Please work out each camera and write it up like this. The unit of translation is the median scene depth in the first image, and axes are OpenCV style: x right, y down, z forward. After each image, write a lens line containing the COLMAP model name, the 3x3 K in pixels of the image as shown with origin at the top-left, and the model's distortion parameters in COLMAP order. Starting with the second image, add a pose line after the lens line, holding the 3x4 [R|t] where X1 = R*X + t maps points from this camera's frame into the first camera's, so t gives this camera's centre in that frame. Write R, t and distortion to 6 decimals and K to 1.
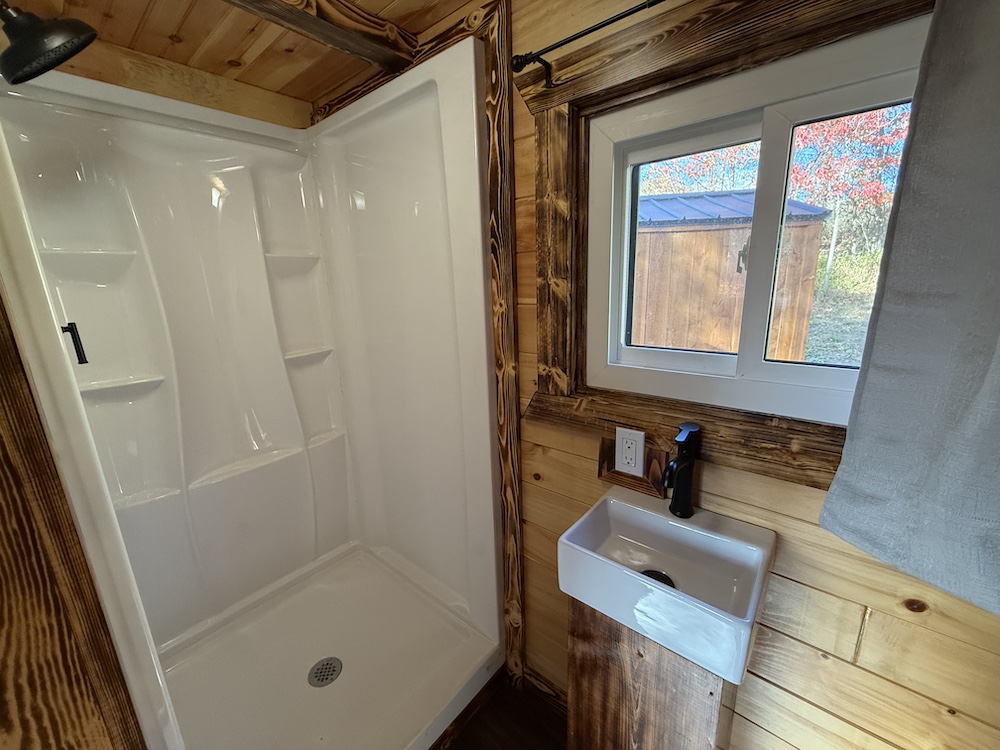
lens RADIAL K [[399.5, 0, 499.7], [0, 399.5, 375.0], [0, 0, 1]] dist [0.001555, 0.000292]
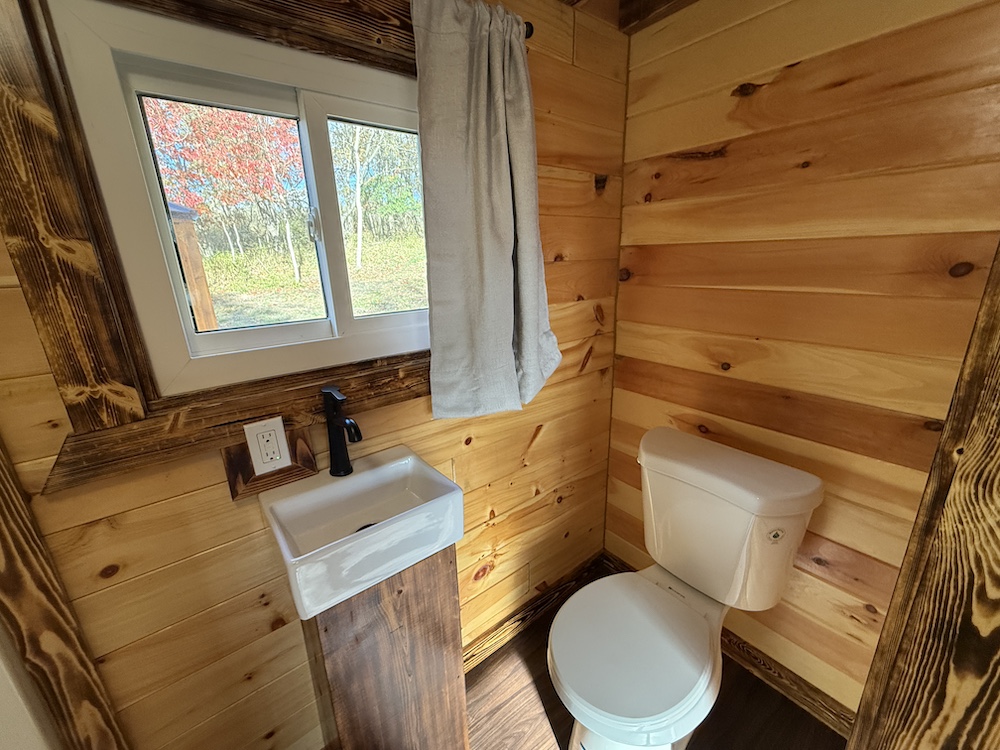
lens RADIAL K [[399.5, 0, 496.8], [0, 399.5, 375.0], [0, 0, 1]] dist [0.001555, 0.000292]
pose [[0.210403, -0.244733, 0.946486, -0.351451], [0.260404, 0.947211, 0.187033, 0.012131], [-0.942295, 0.207117, 0.263026, 0.267284]]
